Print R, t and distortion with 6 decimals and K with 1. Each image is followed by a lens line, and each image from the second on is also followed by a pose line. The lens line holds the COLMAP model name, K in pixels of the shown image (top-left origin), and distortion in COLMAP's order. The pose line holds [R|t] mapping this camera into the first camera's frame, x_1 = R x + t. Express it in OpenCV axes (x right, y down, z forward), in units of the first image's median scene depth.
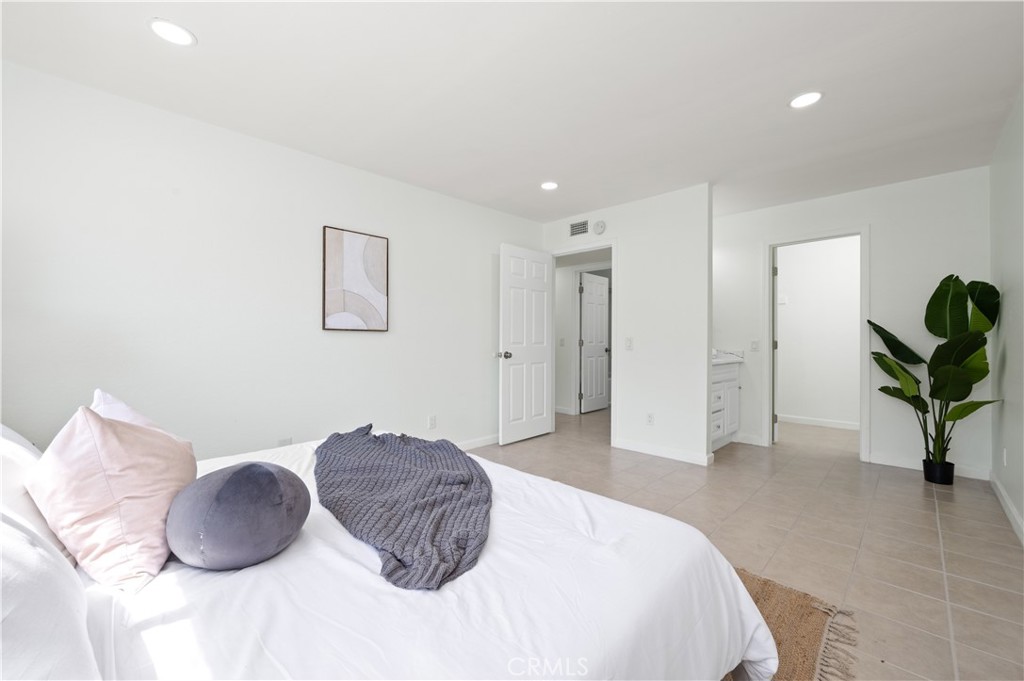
lens RADIAL K [[416.0, 0, 513.2], [0, 416.0, 342.1], [0, 0, 1]] dist [-0.001050, -0.000030]
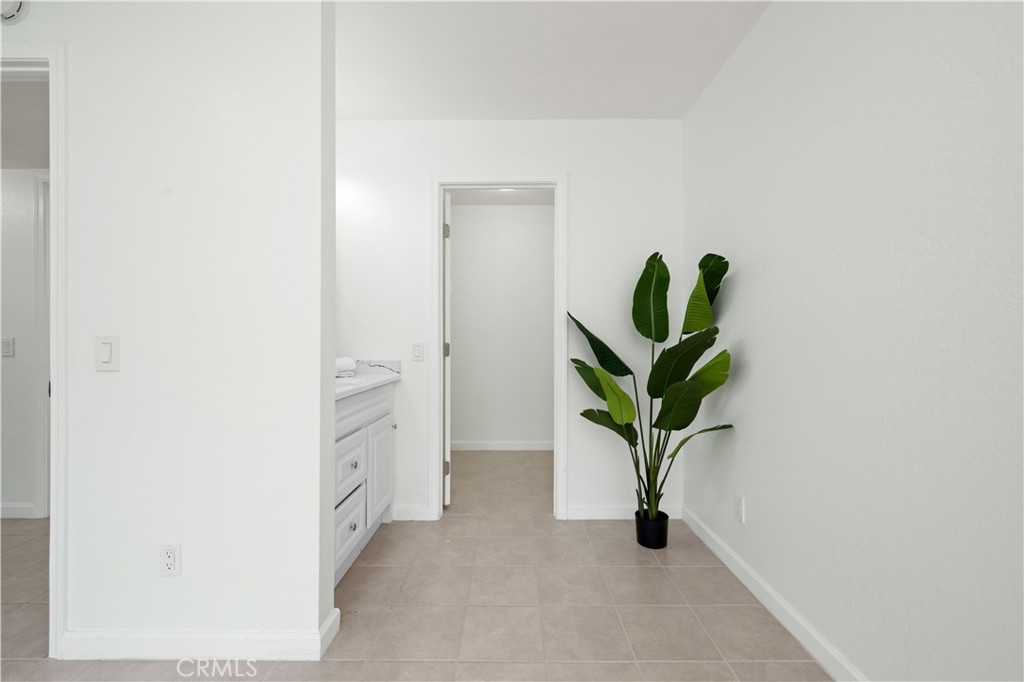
lens RADIAL K [[418.5, 0, 511.0], [0, 418.5, 343.7], [0, 0, 1]] dist [0.000047, -0.000016]
pose [[0.716207, -0.004424, 0.697874, 0.340549], [0.004621, 0.999988, 0.001597, -0.003355], [-0.697873, 0.002081, 0.716219, 0.626630]]
